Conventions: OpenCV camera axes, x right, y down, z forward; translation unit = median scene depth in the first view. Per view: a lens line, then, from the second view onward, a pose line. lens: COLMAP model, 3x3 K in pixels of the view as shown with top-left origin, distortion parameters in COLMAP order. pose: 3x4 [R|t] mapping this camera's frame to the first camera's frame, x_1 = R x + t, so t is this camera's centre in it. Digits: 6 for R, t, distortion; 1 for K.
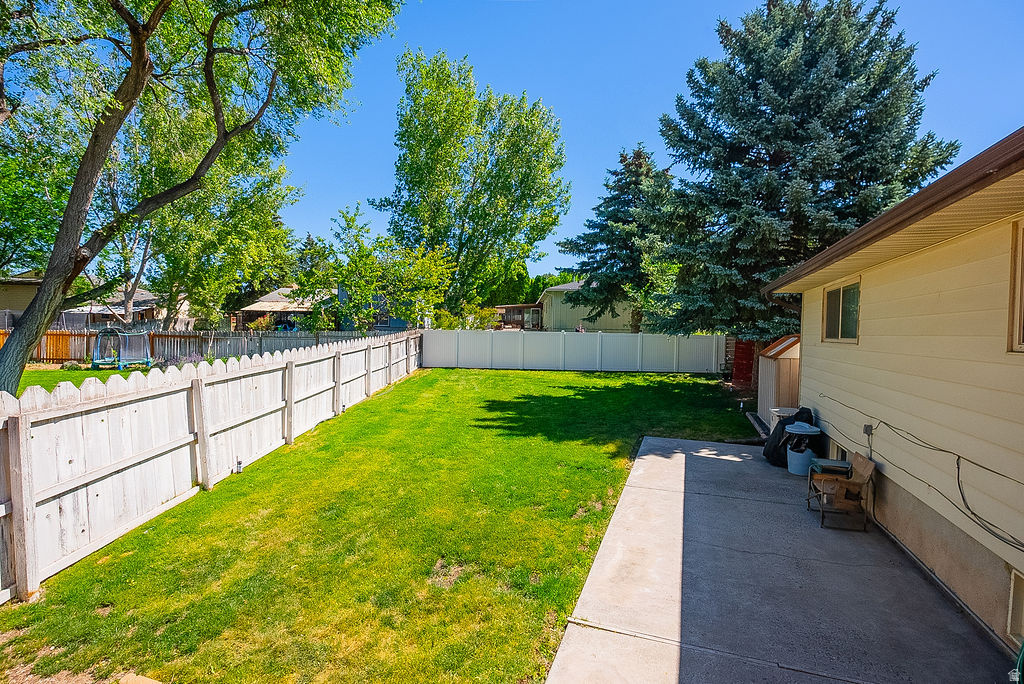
lens RADIAL K [[481.8, 0, 510.1], [0, 481.8, 342.0], [0, 0, 1]] dist [-0.015928, -0.000753]
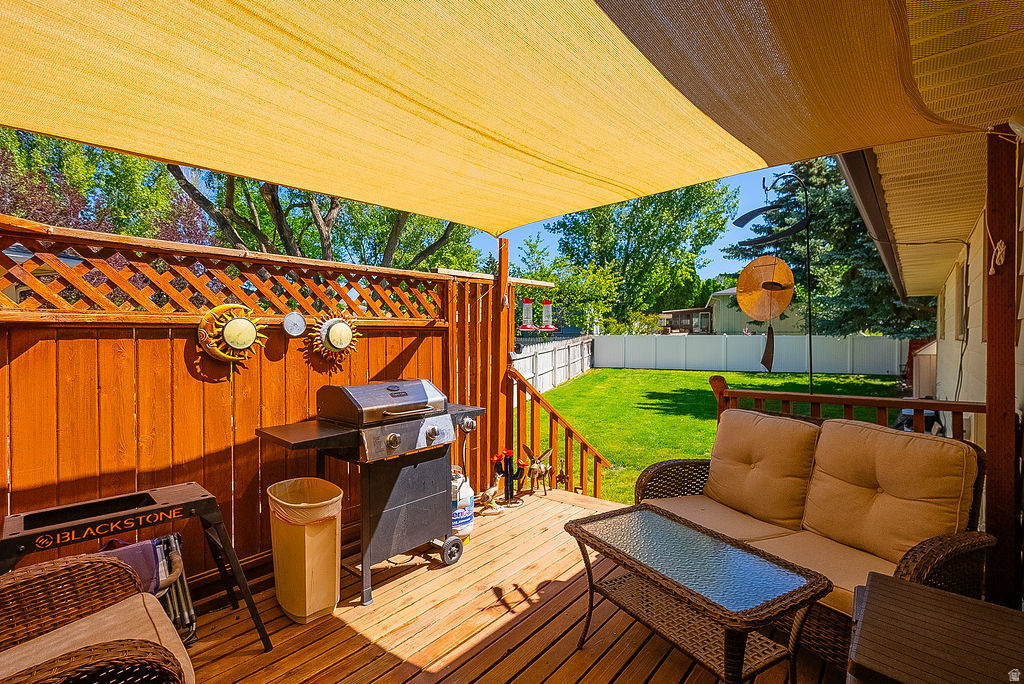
lens RADIAL K [[481.8, 0, 505.2], [0, 481.8, 343.0], [0, 0, 1]] dist [-0.015928, -0.000753]
pose [[0.937979, -0.012609, -0.346463, 0.017232], [0.008533, 0.999875, -0.013287, 0.005071], [0.346587, 0.009506, 0.937970, -0.137357]]
